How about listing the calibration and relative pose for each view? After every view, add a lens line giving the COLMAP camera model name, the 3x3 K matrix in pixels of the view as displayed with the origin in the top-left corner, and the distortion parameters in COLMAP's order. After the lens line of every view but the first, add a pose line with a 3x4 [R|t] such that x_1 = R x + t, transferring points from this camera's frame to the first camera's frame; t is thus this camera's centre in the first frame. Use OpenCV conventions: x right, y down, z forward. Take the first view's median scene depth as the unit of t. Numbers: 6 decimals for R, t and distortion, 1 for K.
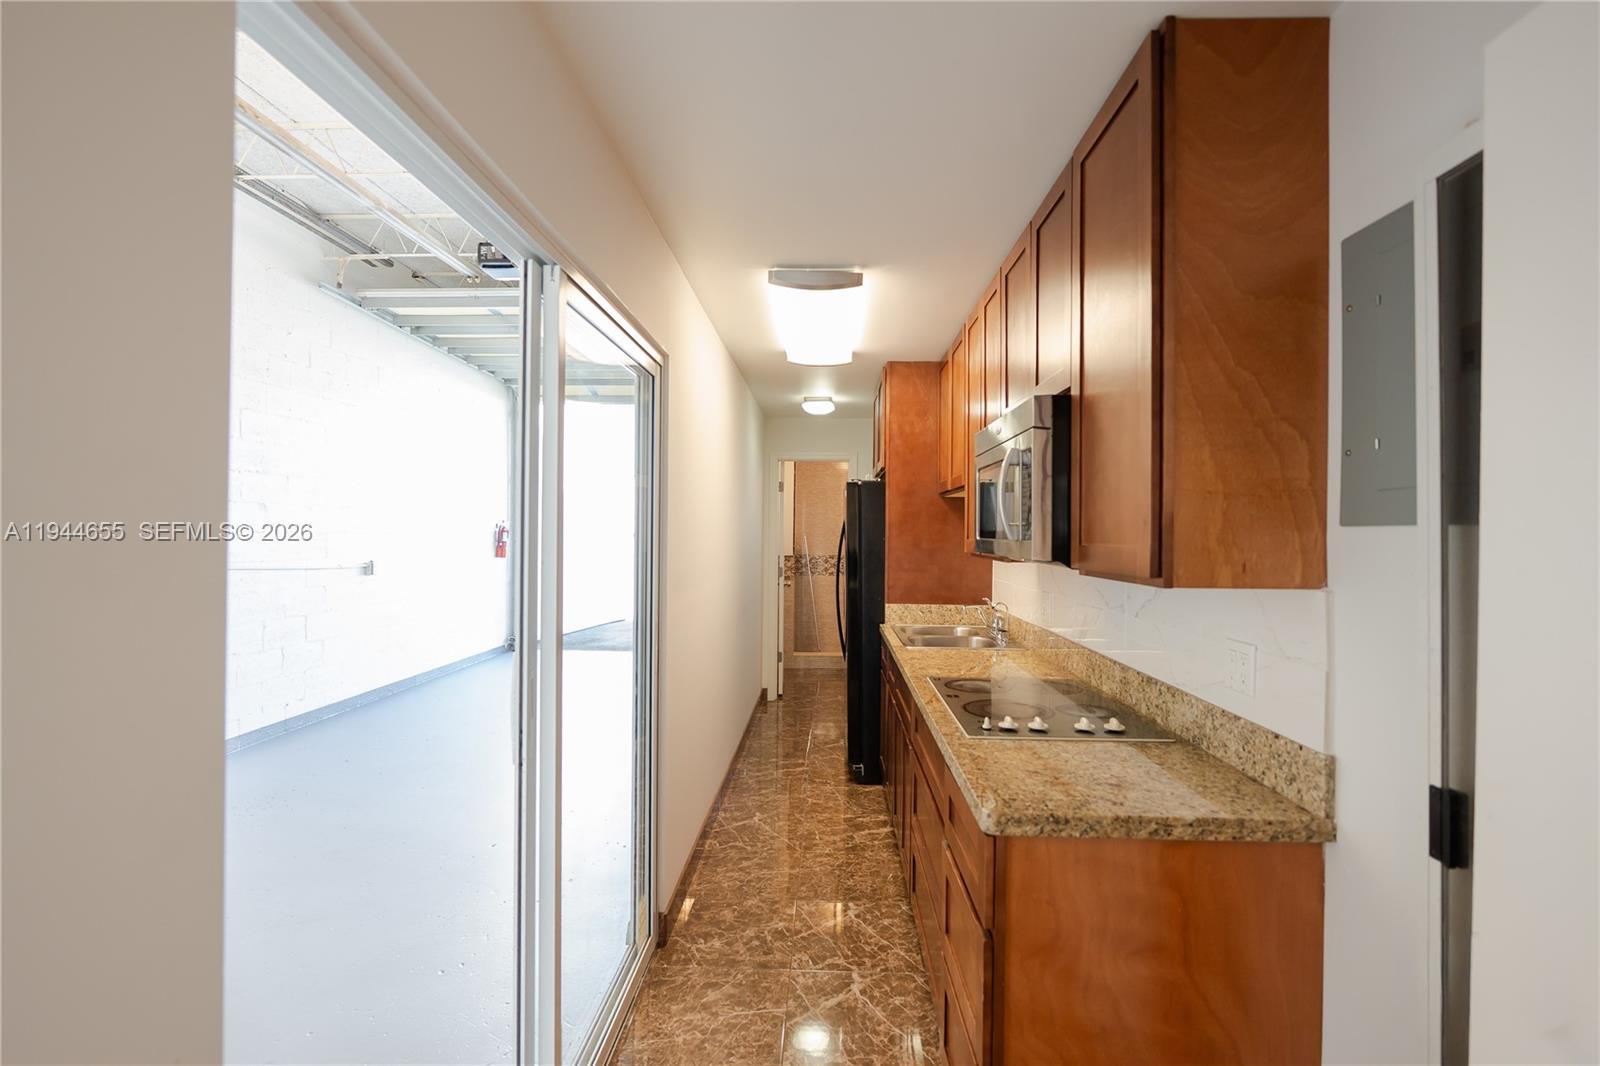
lens RADIAL K [[825.9, 0, 829.2], [0, 825.9, 527.1], [0, 0, 1]] dist [-0.004642, -0.000126]
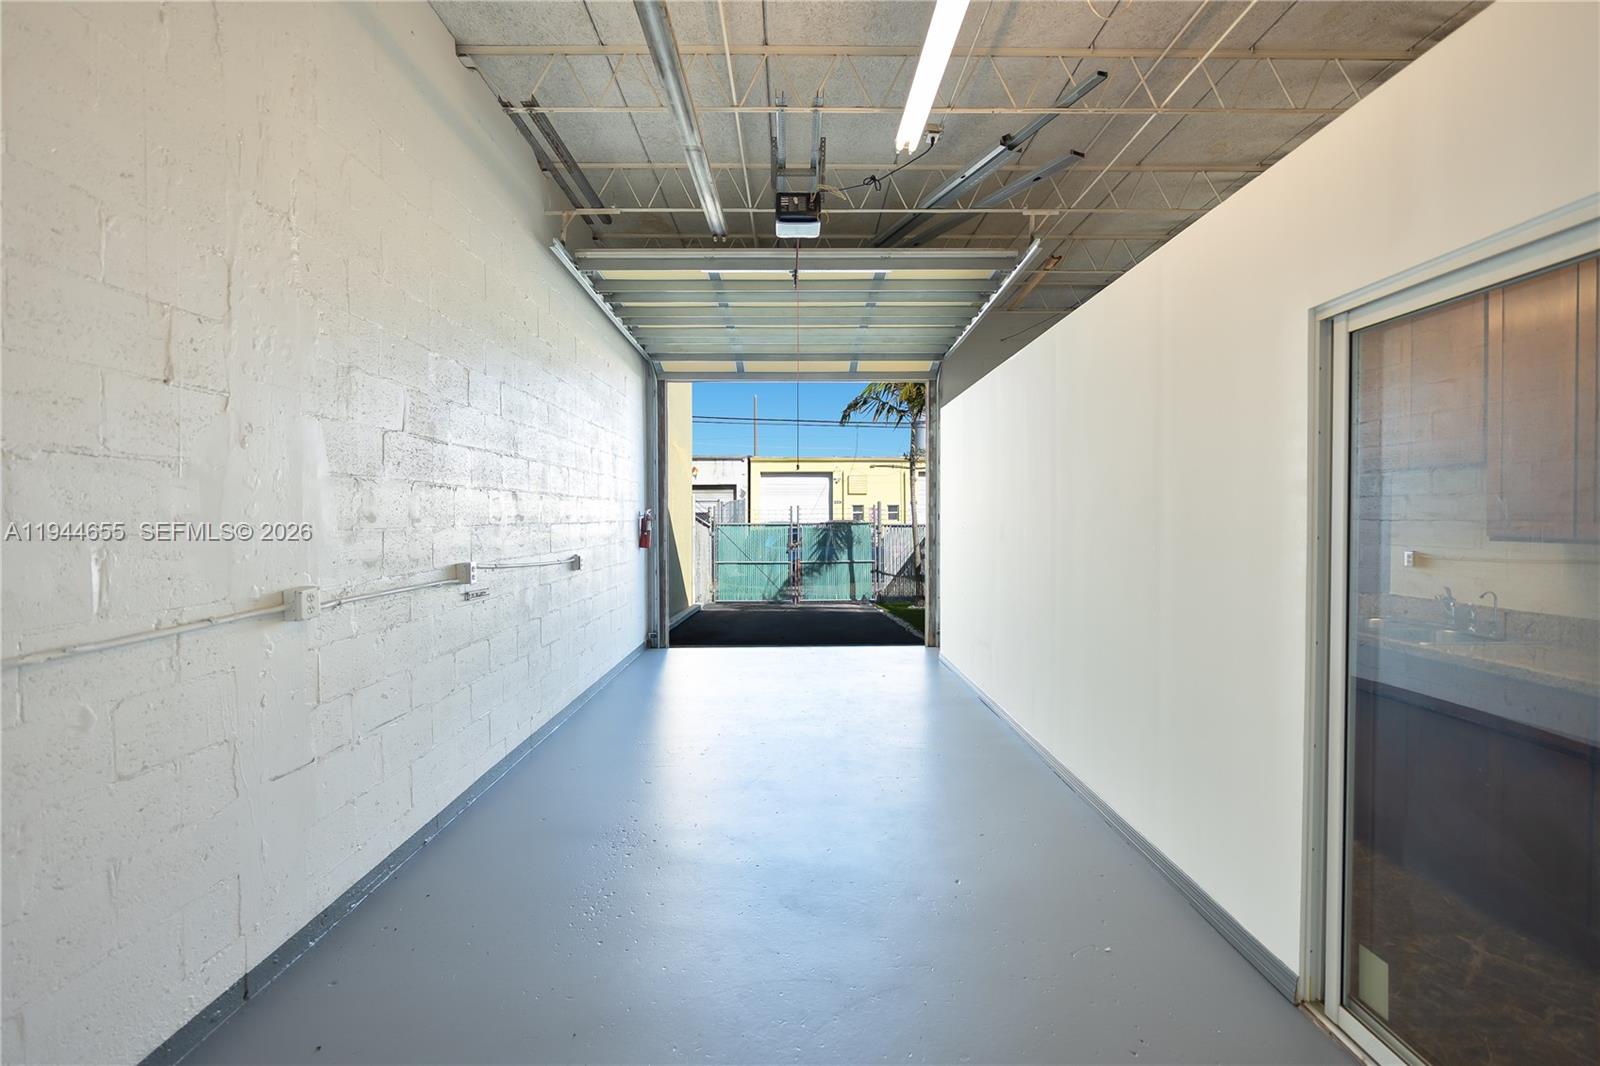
lens RADIAL K [[825.9, 0, 829.2], [0, 825.9, 527.1], [0, 0, 1]] dist [-0.004642, -0.000126]
pose [[0.997665, -0.015851, 0.066433, -0.362935], [0.014393, 0.999646, 0.022354, -0.005708], [-0.066764, -0.021346, 0.997540, 0.090930]]
